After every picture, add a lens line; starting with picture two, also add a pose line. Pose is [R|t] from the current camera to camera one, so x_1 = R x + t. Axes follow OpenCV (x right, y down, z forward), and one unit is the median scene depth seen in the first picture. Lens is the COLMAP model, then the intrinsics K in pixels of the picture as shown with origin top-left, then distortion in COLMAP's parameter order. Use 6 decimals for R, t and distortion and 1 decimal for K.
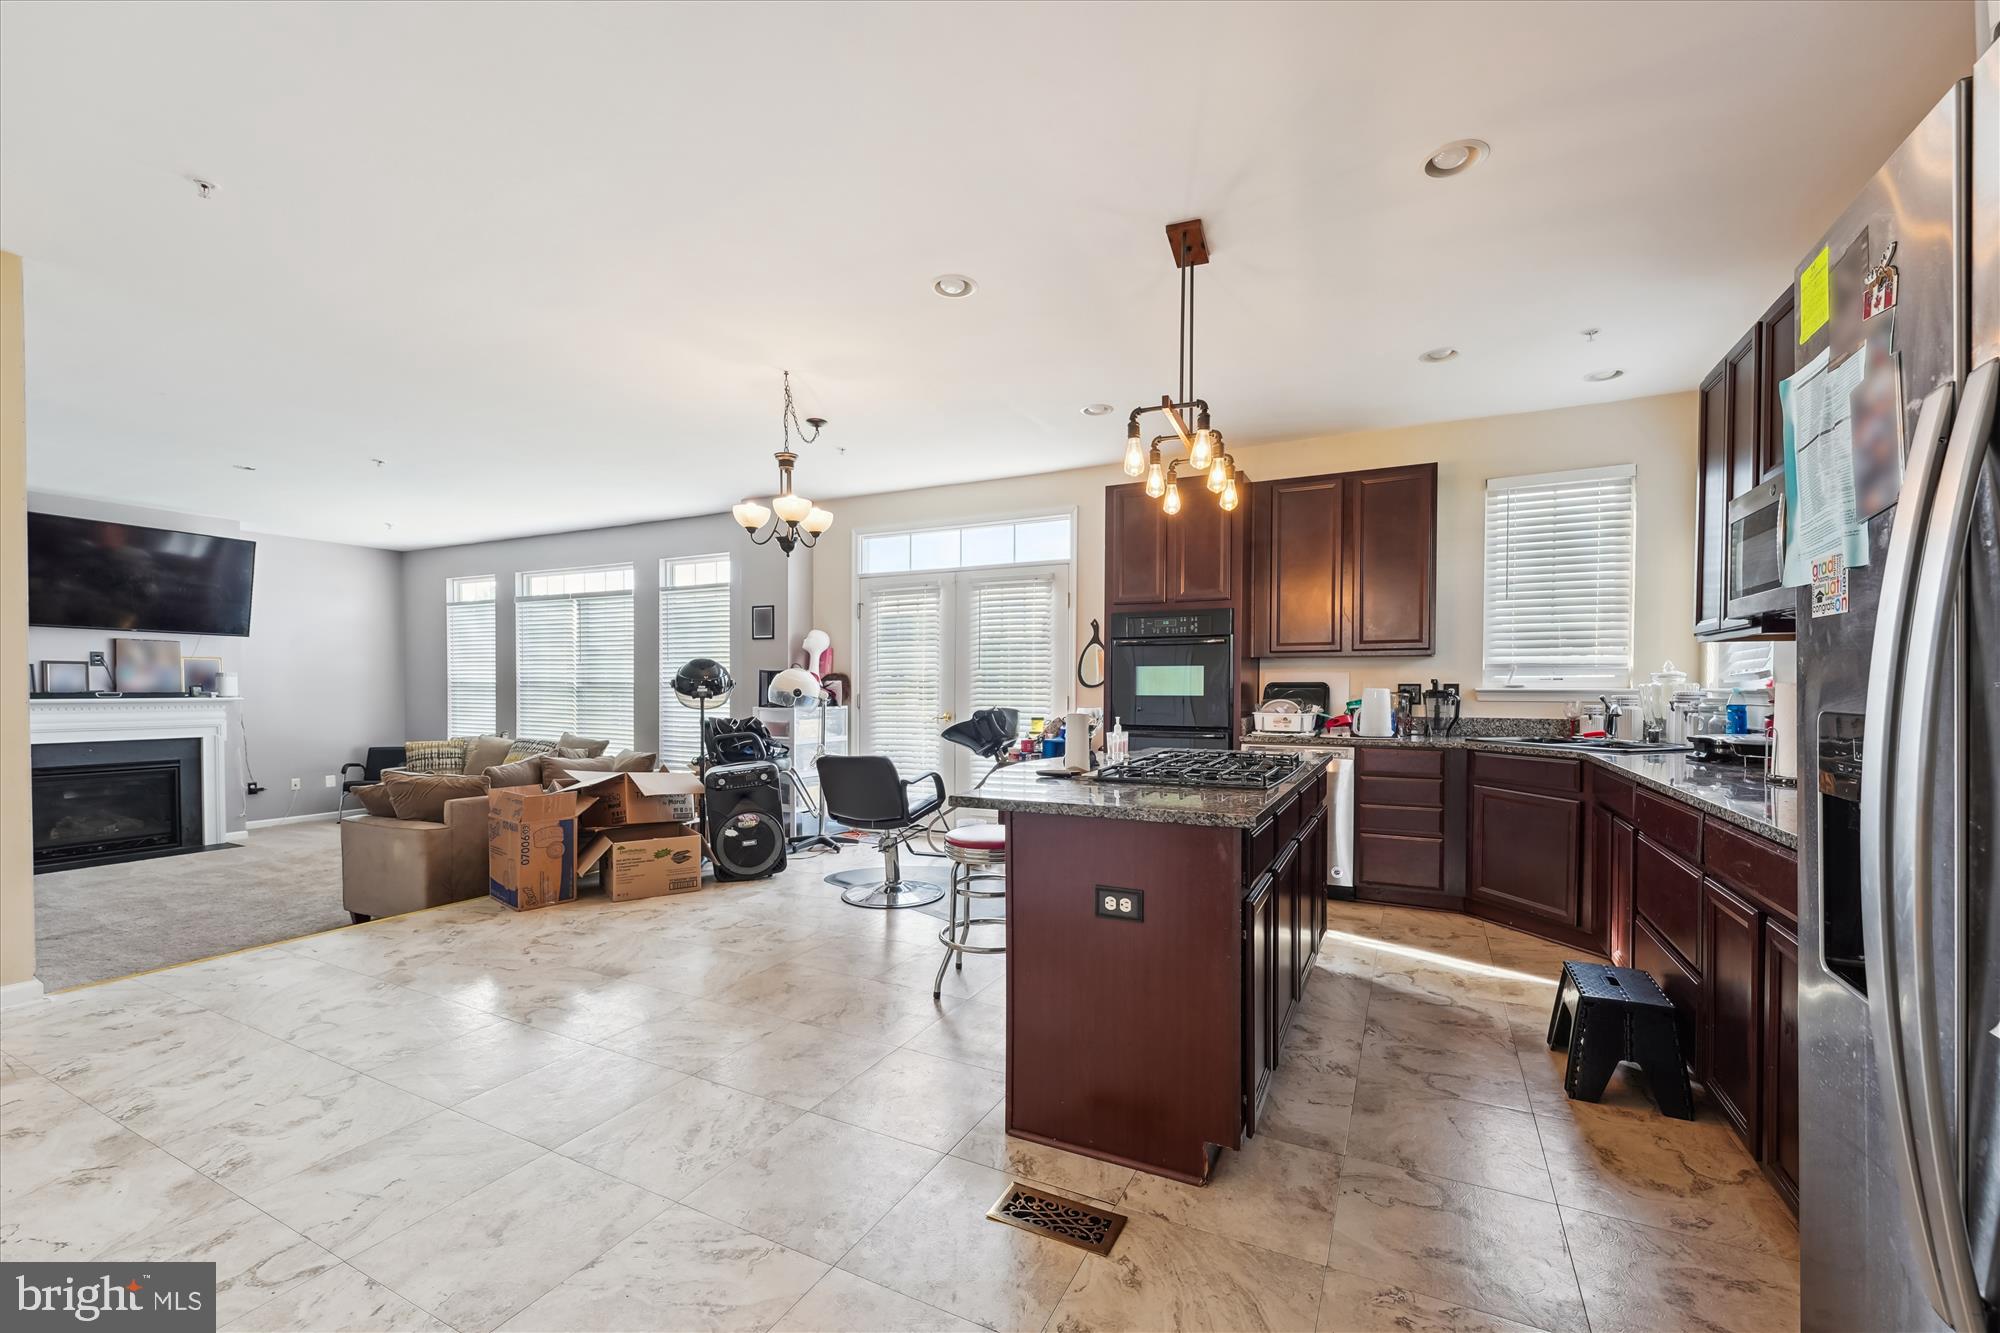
lens RADIAL K [[816.2, 0, 1001.3], [0, 816.2, 682.3], [0, 0, 1]] dist [-0.002165, 0.000279]
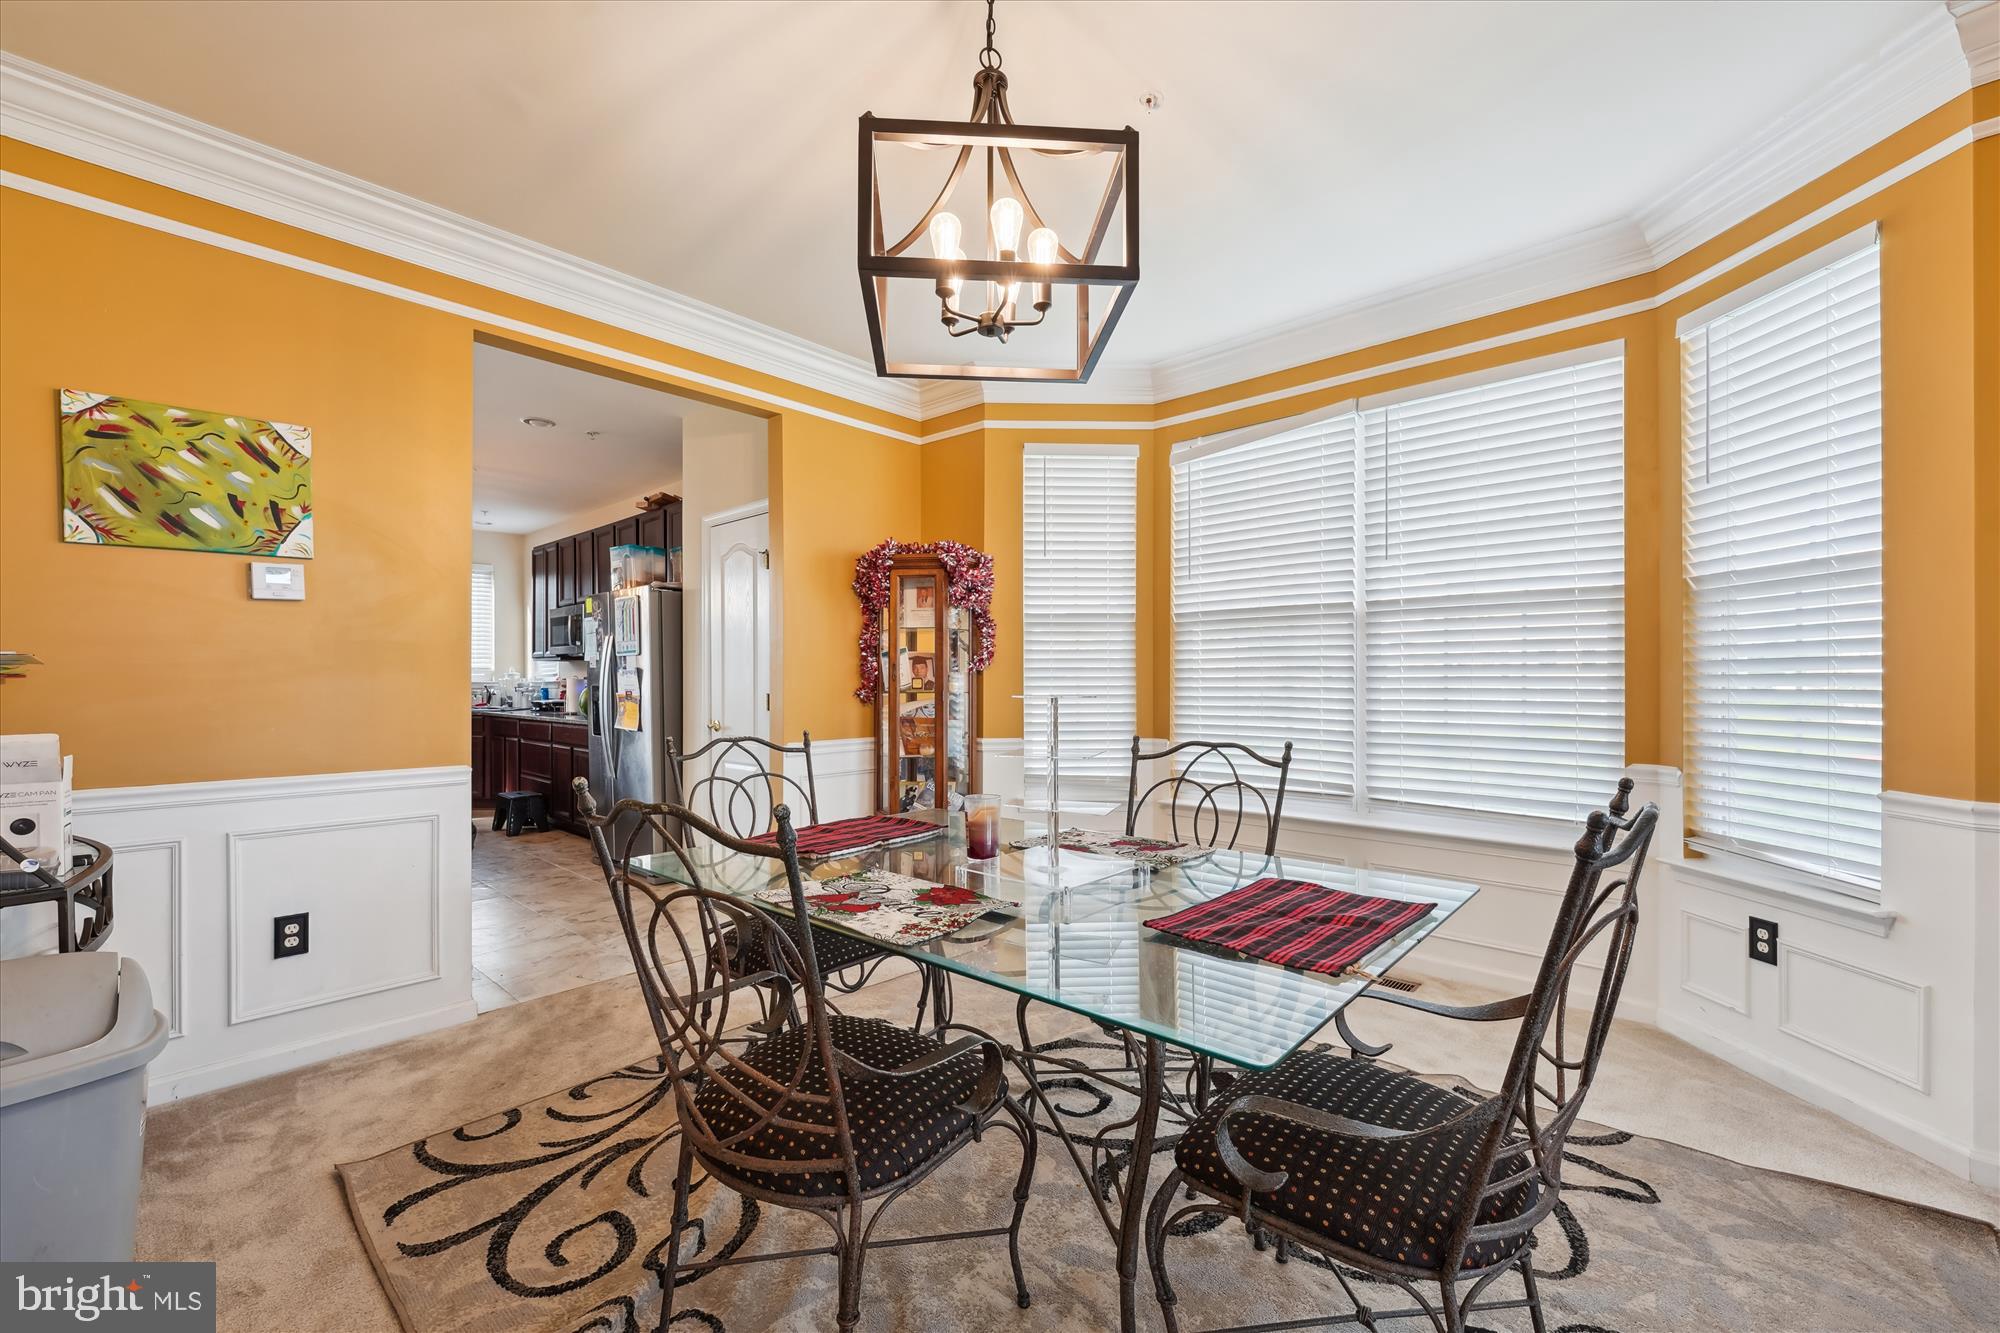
lens RADIAL K [[816.2, 0, 999.6], [0, 816.2, 672.5], [0, 0, 1]] dist [-0.002165, 0.000279]
pose [[0.264952, -0.002246, 0.964259, -0.998050], [0.001575, 0.999997, 0.001897, -0.017871], [-0.964260, 0.001016, 0.264955, -0.867313]]
